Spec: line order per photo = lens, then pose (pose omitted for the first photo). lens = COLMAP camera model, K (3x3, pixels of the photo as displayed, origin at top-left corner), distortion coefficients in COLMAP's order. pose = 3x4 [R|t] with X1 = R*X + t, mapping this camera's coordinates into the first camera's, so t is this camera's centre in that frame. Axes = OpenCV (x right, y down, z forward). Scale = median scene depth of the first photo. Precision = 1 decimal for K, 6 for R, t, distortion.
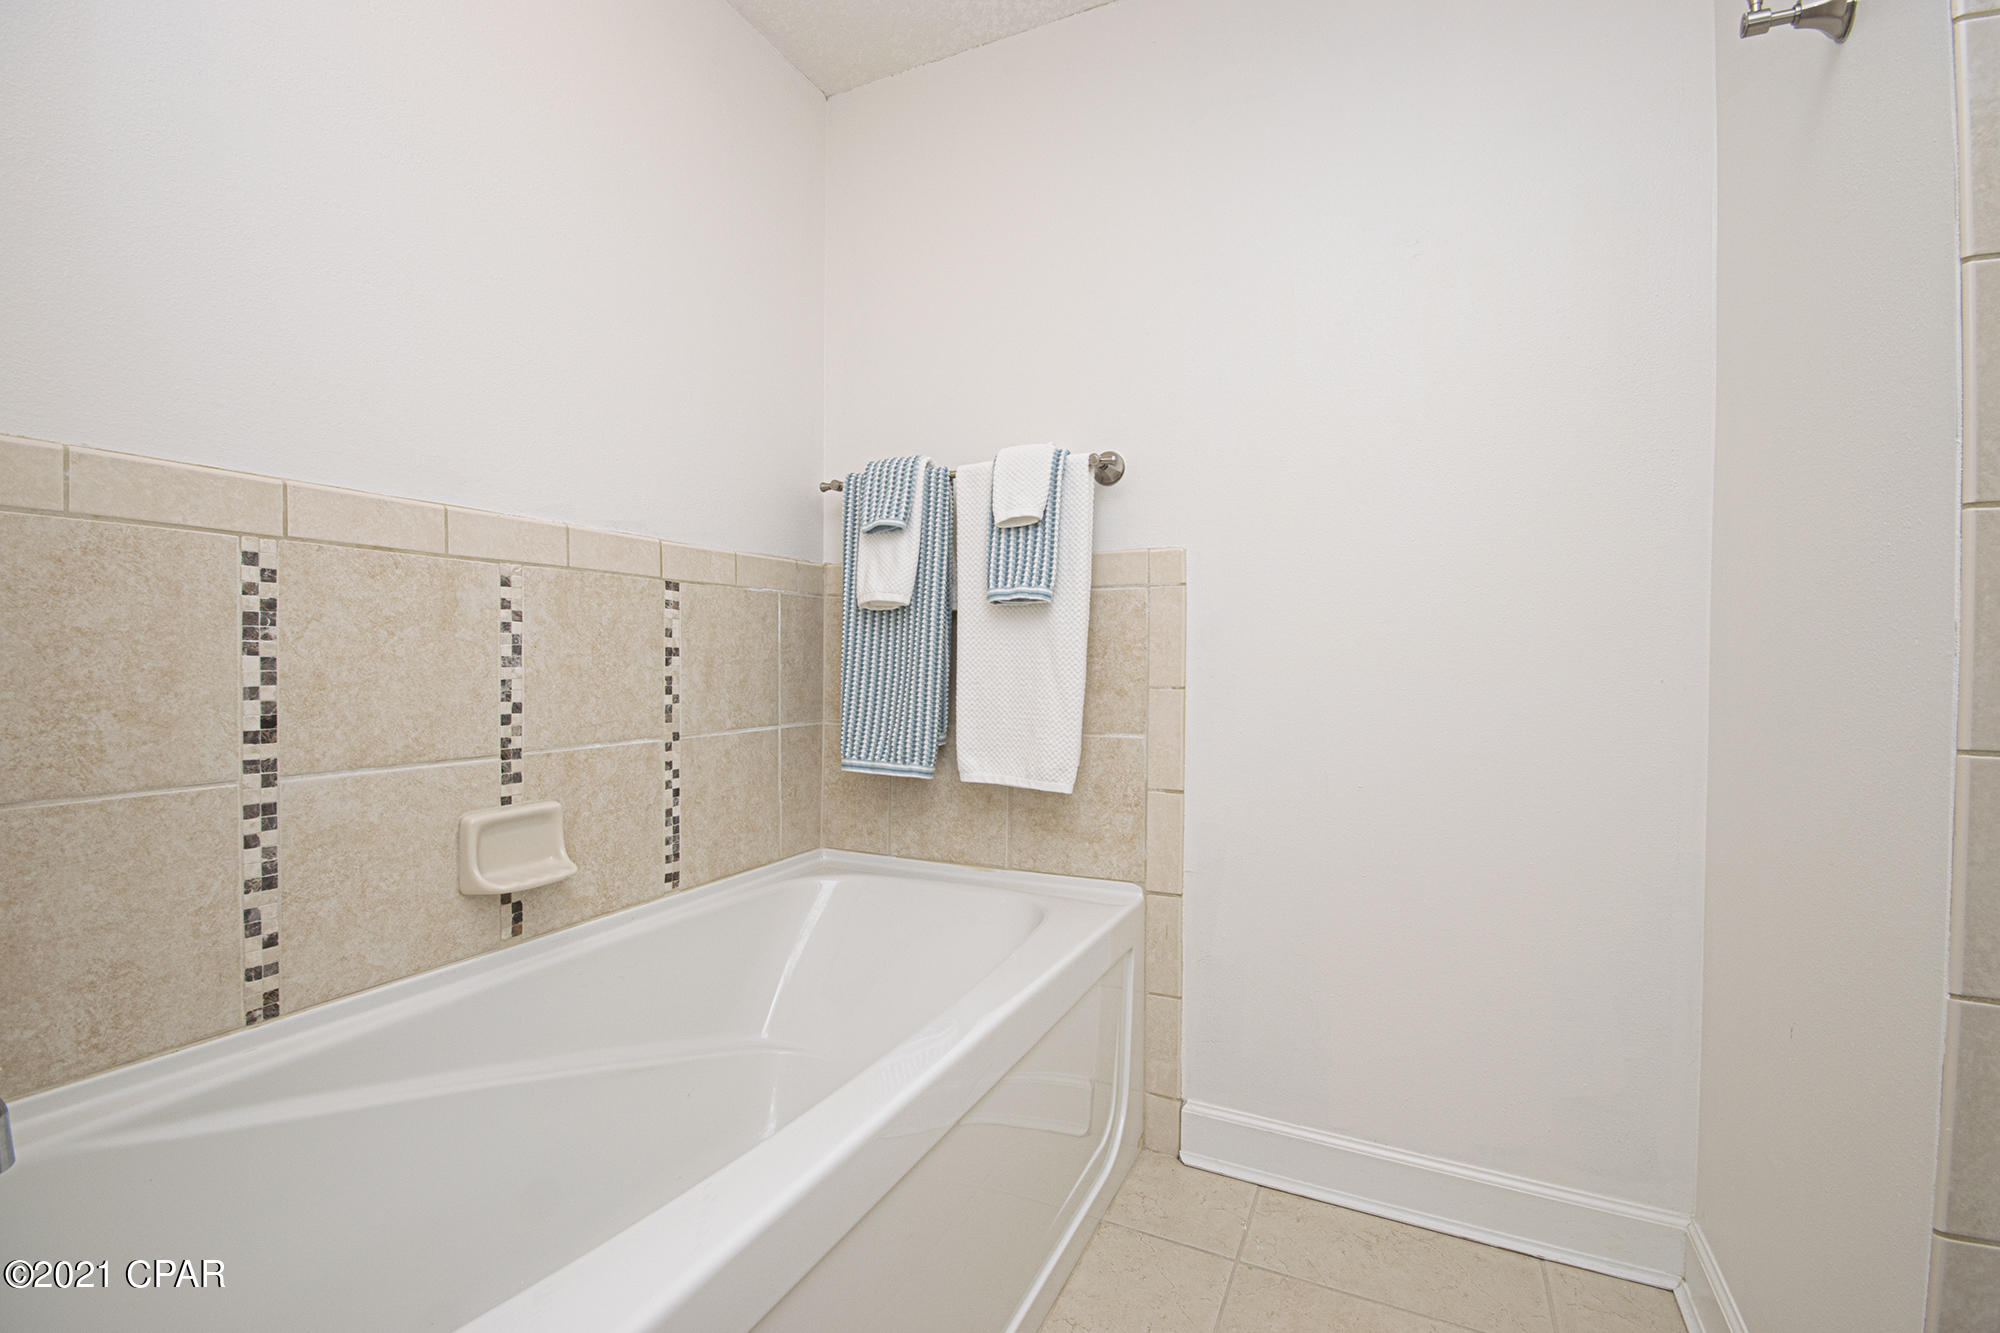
lens RADIAL K [[876.0, 0, 982.5], [0, 876.0, 701.2], [0, 0, 1]] dist [0.017211, -0.015012]
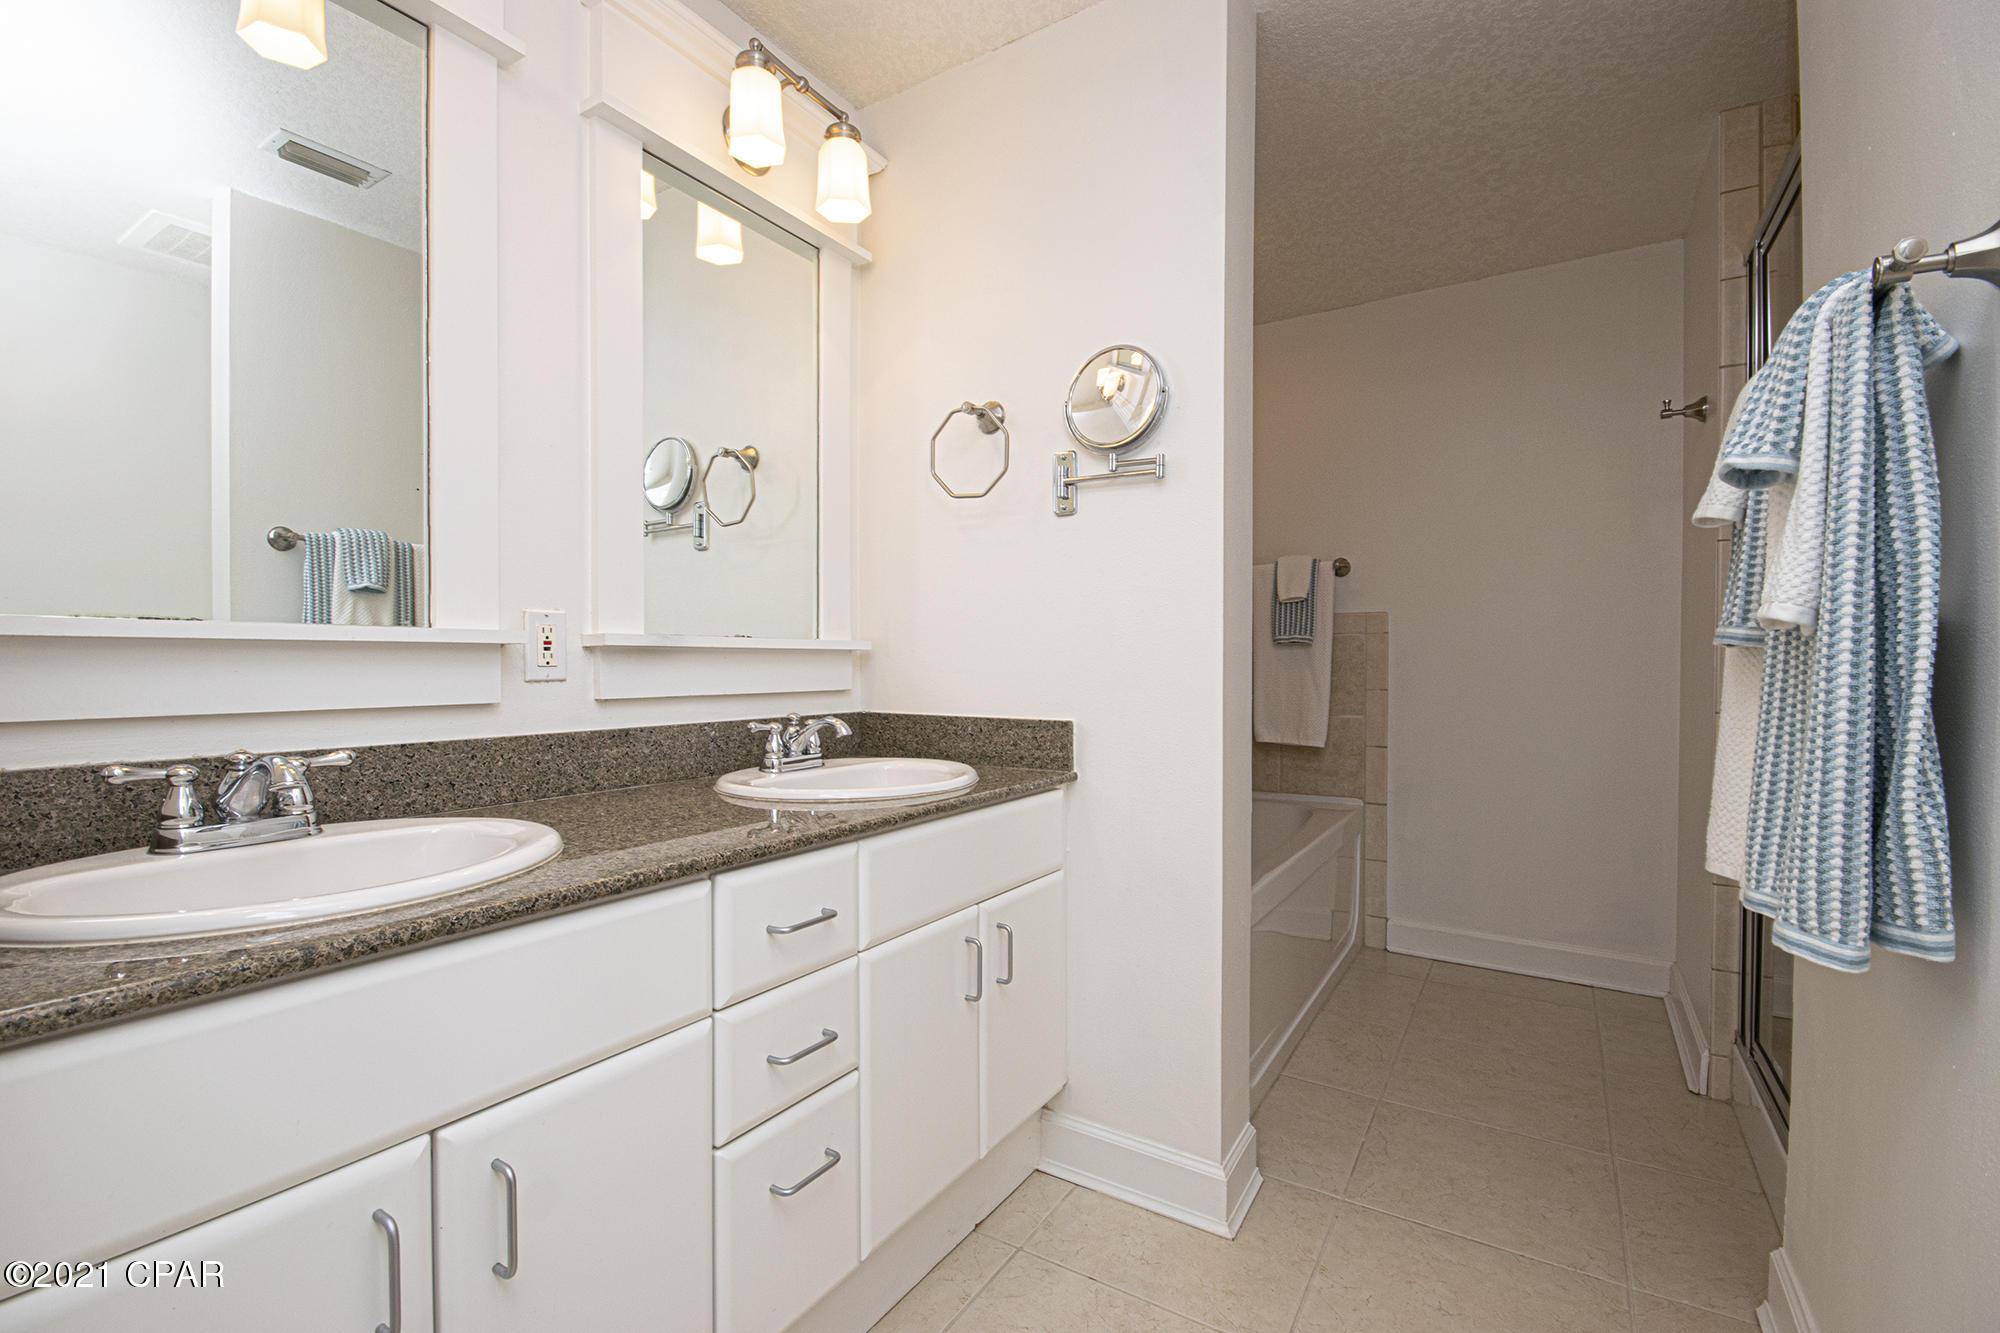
lens RADIAL K [[876.0, 0, 986.8], [0, 876.0, 684.2], [0, 0, 1]] dist [0.017211, -0.015012]
pose [[0.993555, -0.003714, -0.113288, -0.380064], [0.004043, 0.999988, 0.002680, -0.034121], [0.113277, -0.003121, 0.993559, -0.876509]]
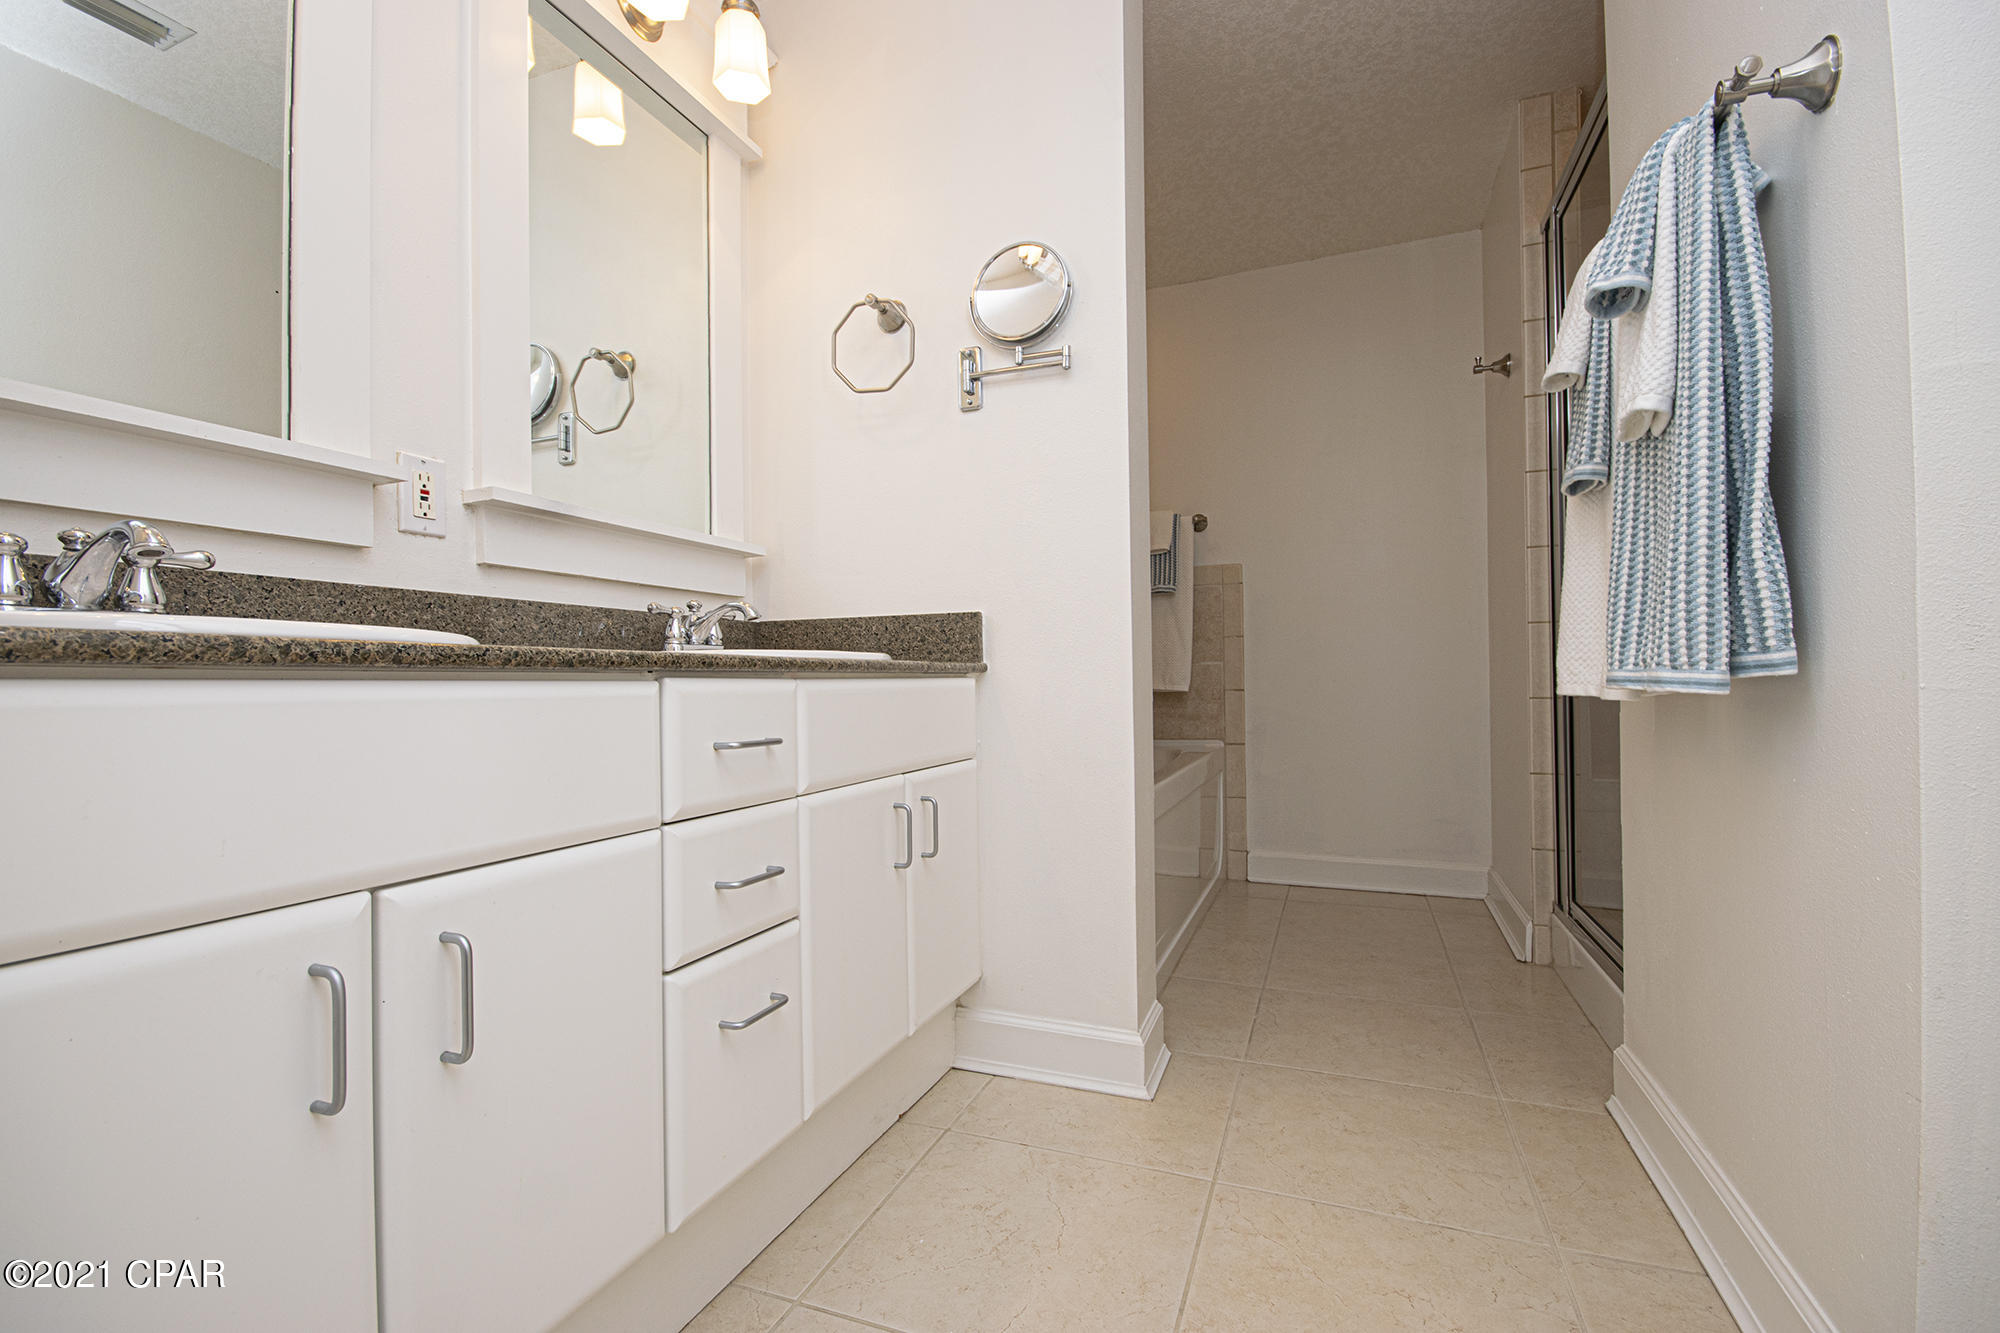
lens RADIAL K [[876.0, 0, 997.1], [0, 876.0, 664.1], [0, 0, 1]] dist [0.017211, -0.015012]
pose [[0.997484, -0.019136, 0.068263, -0.437882], [0.020350, 0.999646, -0.017130, 0.067421], [-0.067911, 0.018476, 0.997520, -0.876200]]
